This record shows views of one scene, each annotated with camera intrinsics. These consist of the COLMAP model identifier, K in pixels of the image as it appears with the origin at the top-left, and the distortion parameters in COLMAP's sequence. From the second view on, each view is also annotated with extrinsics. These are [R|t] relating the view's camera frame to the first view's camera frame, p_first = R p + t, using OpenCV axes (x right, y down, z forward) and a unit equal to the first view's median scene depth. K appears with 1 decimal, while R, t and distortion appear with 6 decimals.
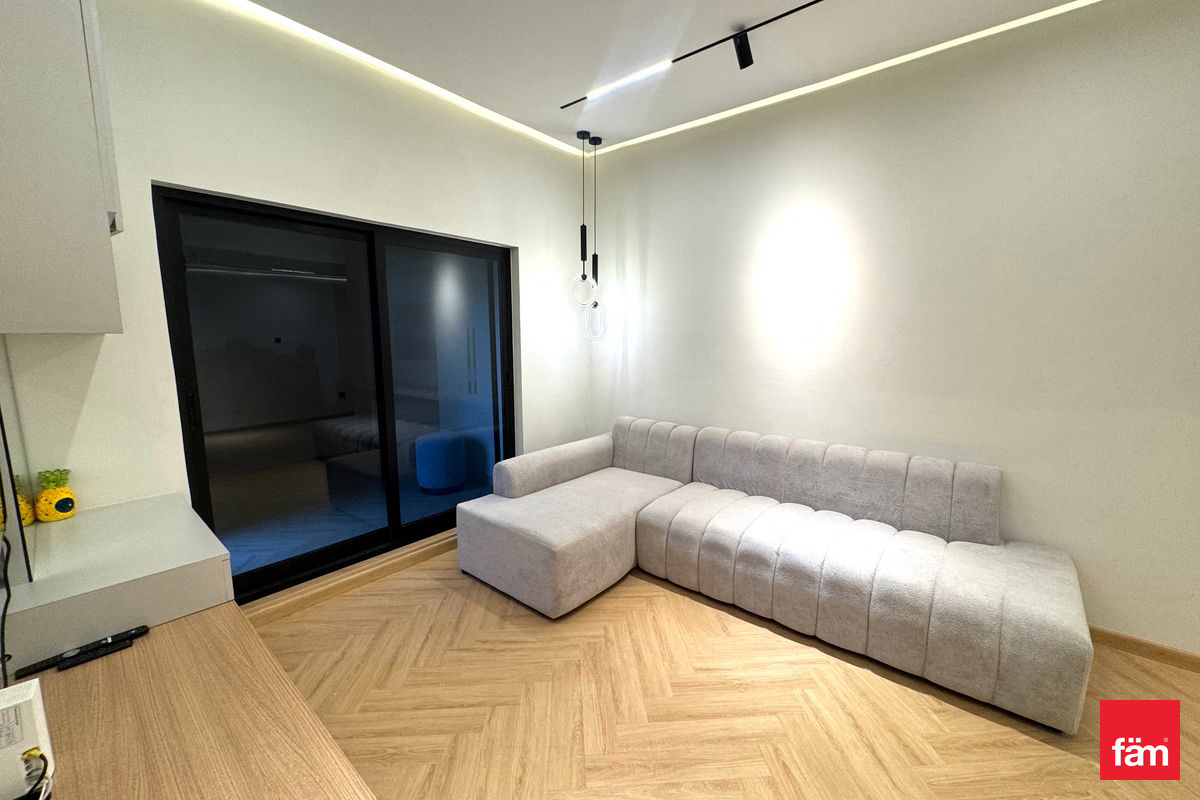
lens RADIAL K [[478.6, 0, 595.4], [0, 478.6, 399.7], [0, 0, 1]] dist [-0.006194, 0.001359]
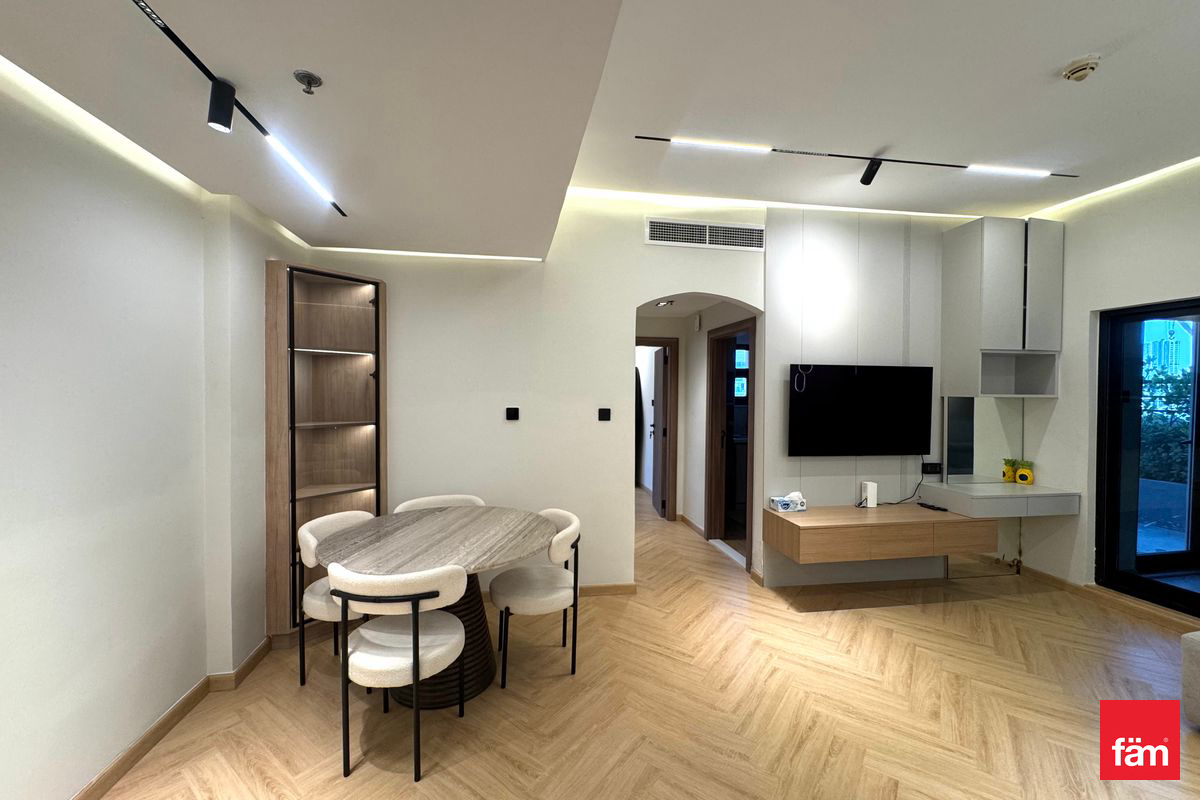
lens RADIAL K [[478.6, 0, 599.0], [0, 478.6, 399.5], [0, 0, 1]] dist [-0.006194, 0.001359]
pose [[-0.645892, 0.006617, -0.763400, 1.665681], [-0.113003, 0.988118, 0.104174, -0.124960], [0.755019, 0.153552, -0.637470, 0.841775]]
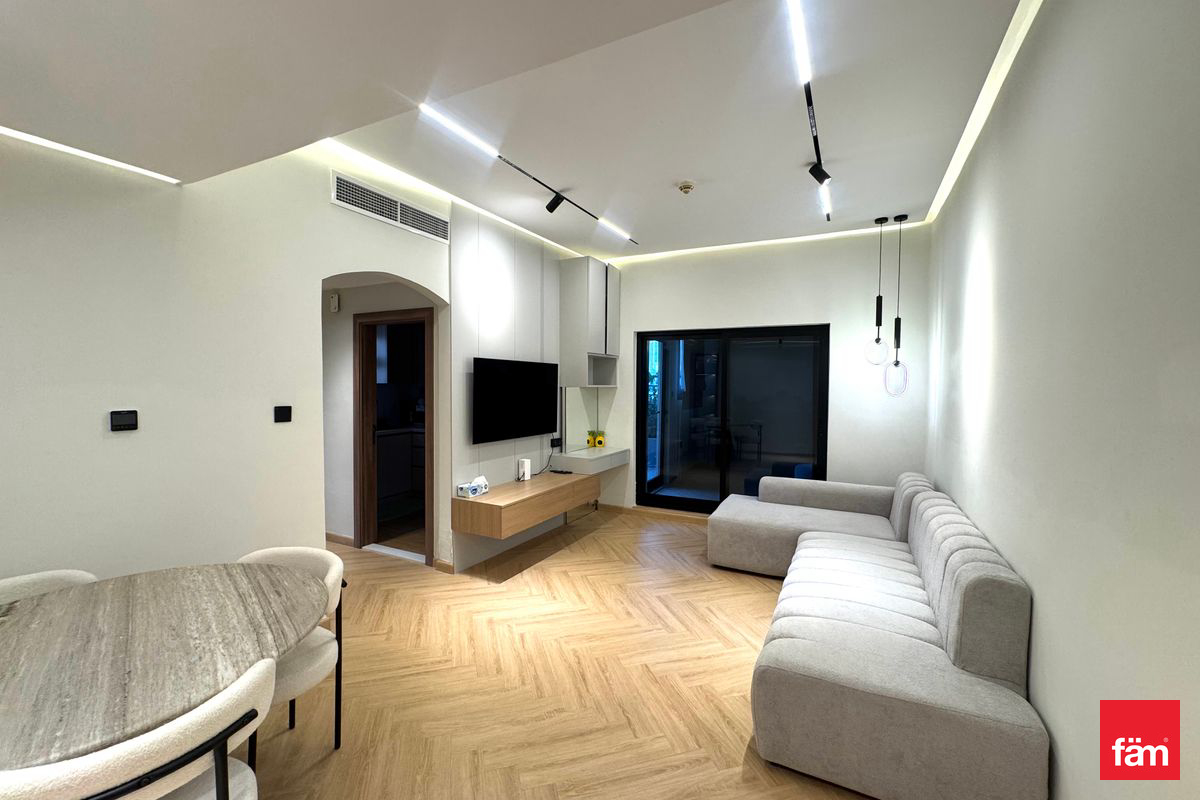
lens RADIAL K [[478.6, 0, 599.1], [0, 478.6, 399.7], [0, 0, 1]] dist [-0.006194, 0.001359]
pose [[0.219074, 0.032690, -0.975160, 1.812086], [-0.142124, 0.989848, 0.001254, -0.052341], [0.965302, 0.138319, 0.221496, 0.263121]]
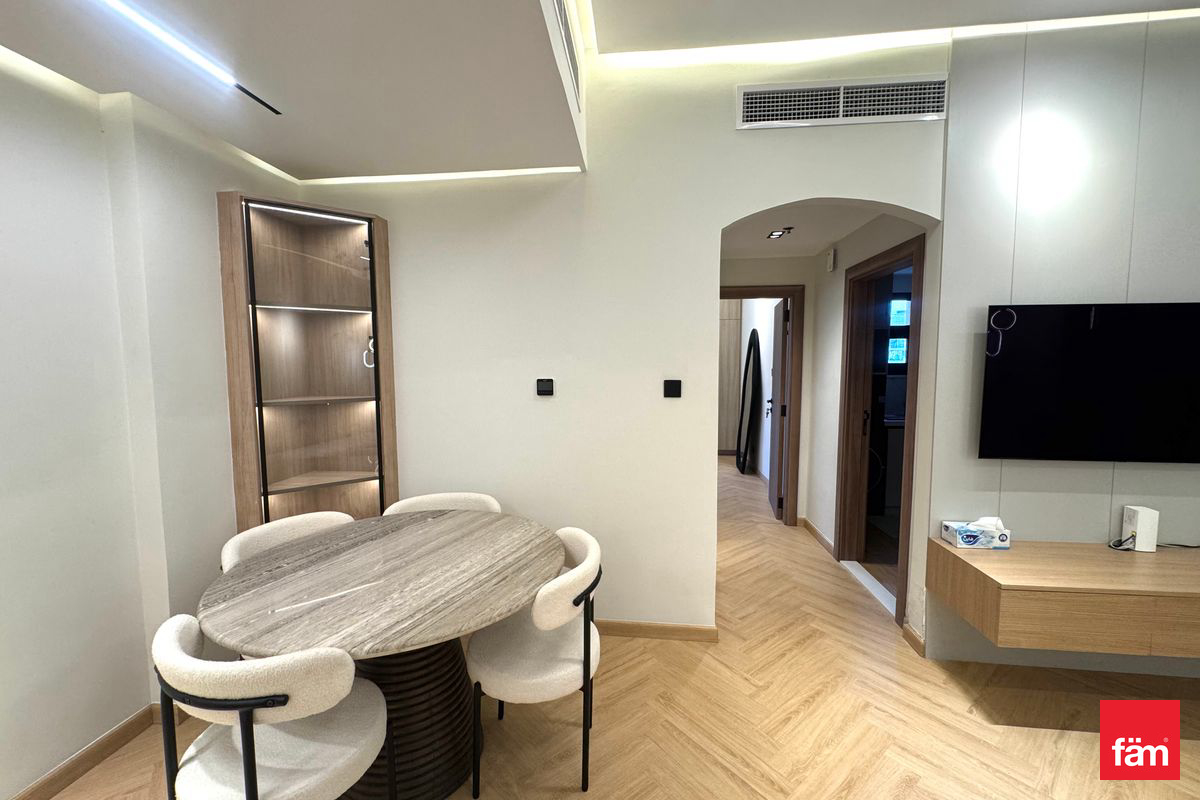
lens RADIAL K [[478.6, 0, 598.4], [0, 478.6, 399.3], [0, 0, 1]] dist [-0.006194, 0.001359]
pose [[-0.828305, 0.044239, -0.558528, 1.124085], [-0.075186, 0.979085, 0.189052, -0.077416], [0.555210, 0.198586, -0.807655, 0.622804]]
